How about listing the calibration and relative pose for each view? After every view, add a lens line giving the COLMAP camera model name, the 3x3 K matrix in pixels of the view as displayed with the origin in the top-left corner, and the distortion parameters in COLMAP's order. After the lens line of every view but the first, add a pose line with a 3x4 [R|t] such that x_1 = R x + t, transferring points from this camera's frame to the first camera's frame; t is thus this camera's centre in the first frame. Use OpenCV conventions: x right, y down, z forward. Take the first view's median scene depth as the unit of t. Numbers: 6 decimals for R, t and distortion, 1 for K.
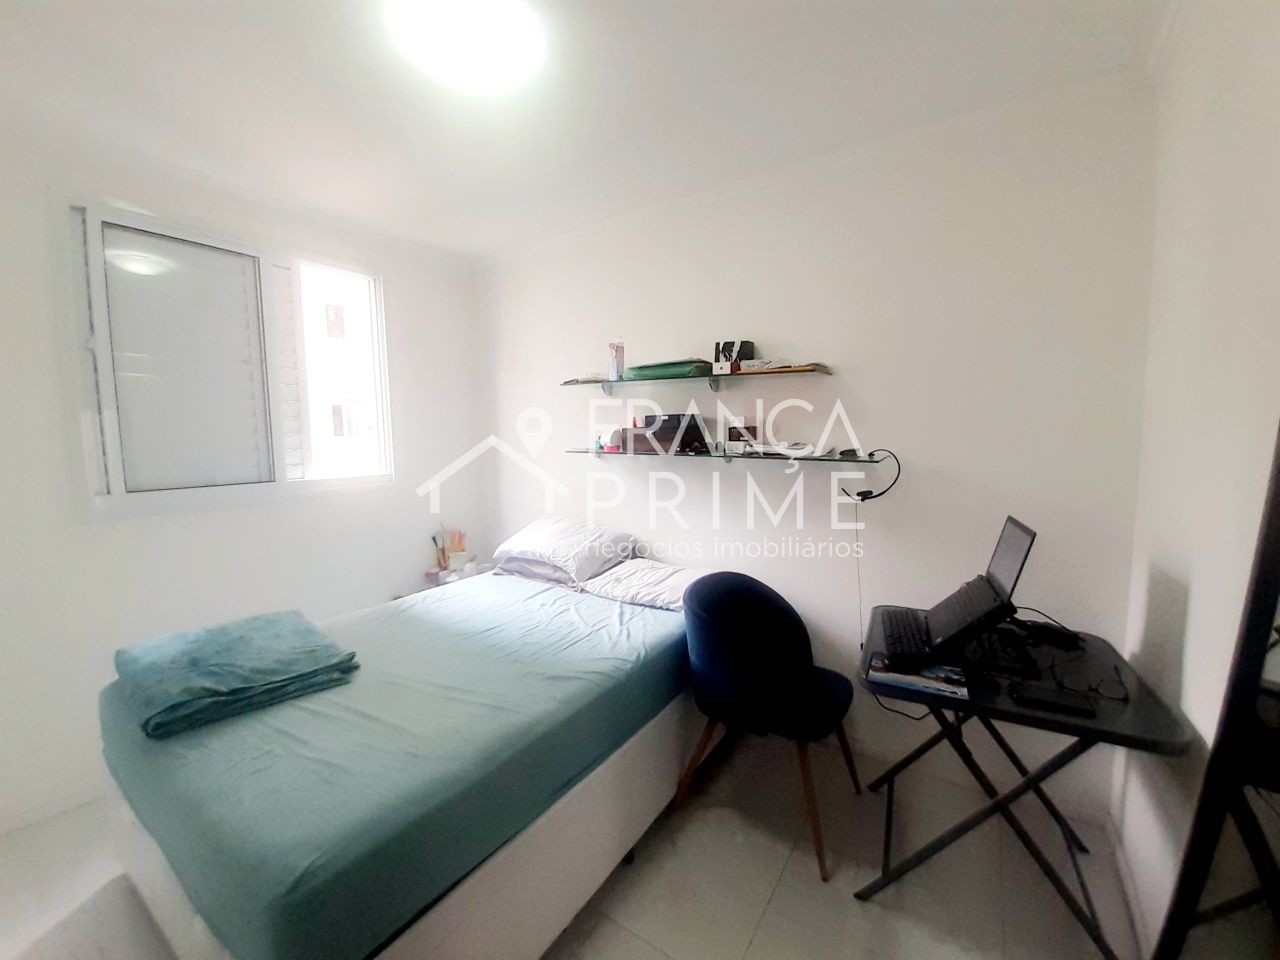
lens RADIAL K [[526.8, 0, 640.0], [0, 526.8, 480.0], [0, 0, 1]] dist [0.000120, -0.013321]
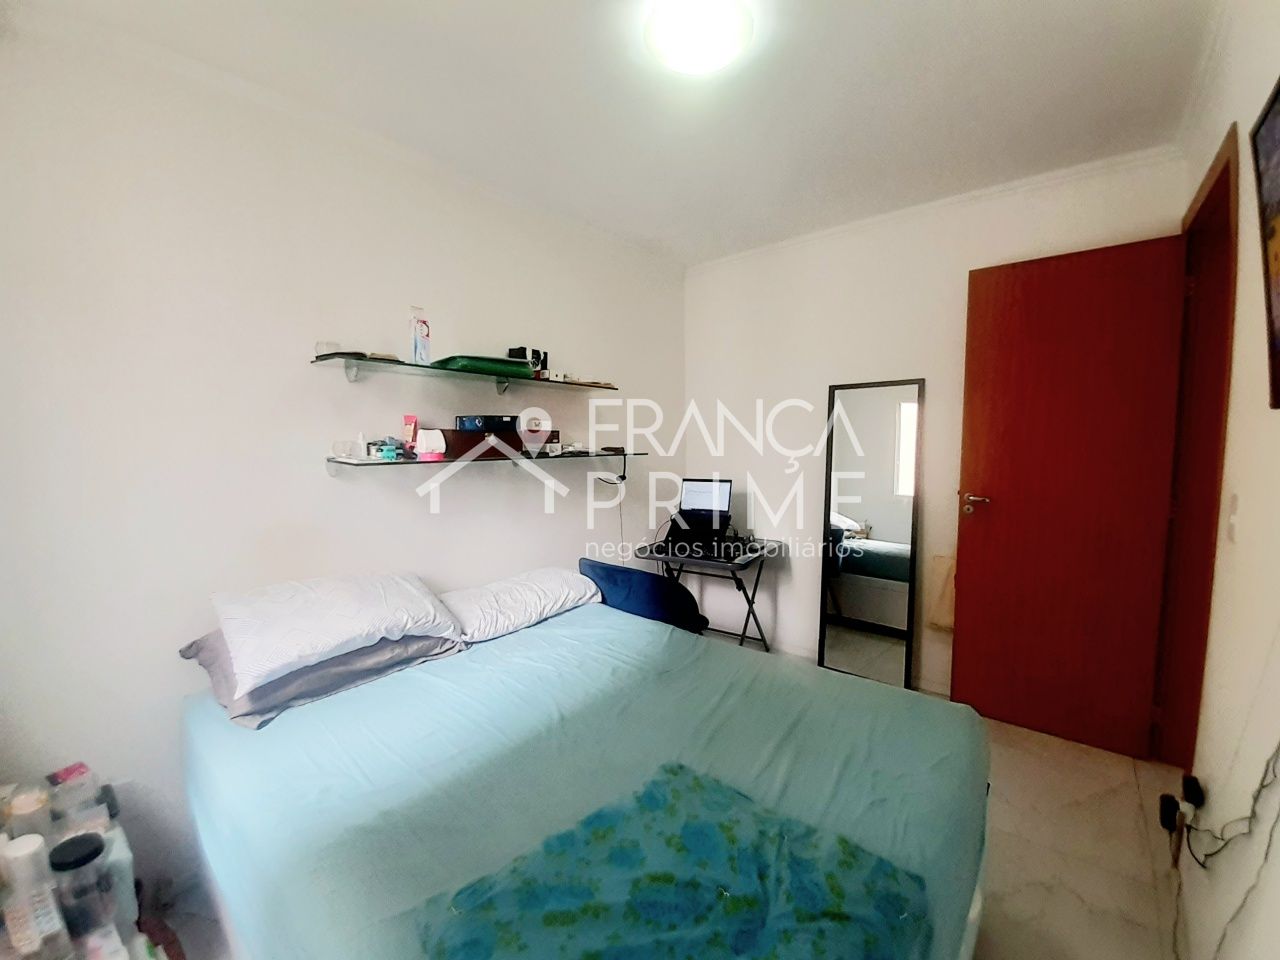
lens RADIAL K [[526.8, 0, 640.0], [0, 526.8, 480.0], [0, 0, 1]] dist [0.000120, -0.013321]
pose [[0.173103, -0.078120, 0.981801, -0.808594], [0.099880, 0.993103, 0.061409, -0.049273], [-0.979826, 0.087432, 0.179712, 0.625943]]
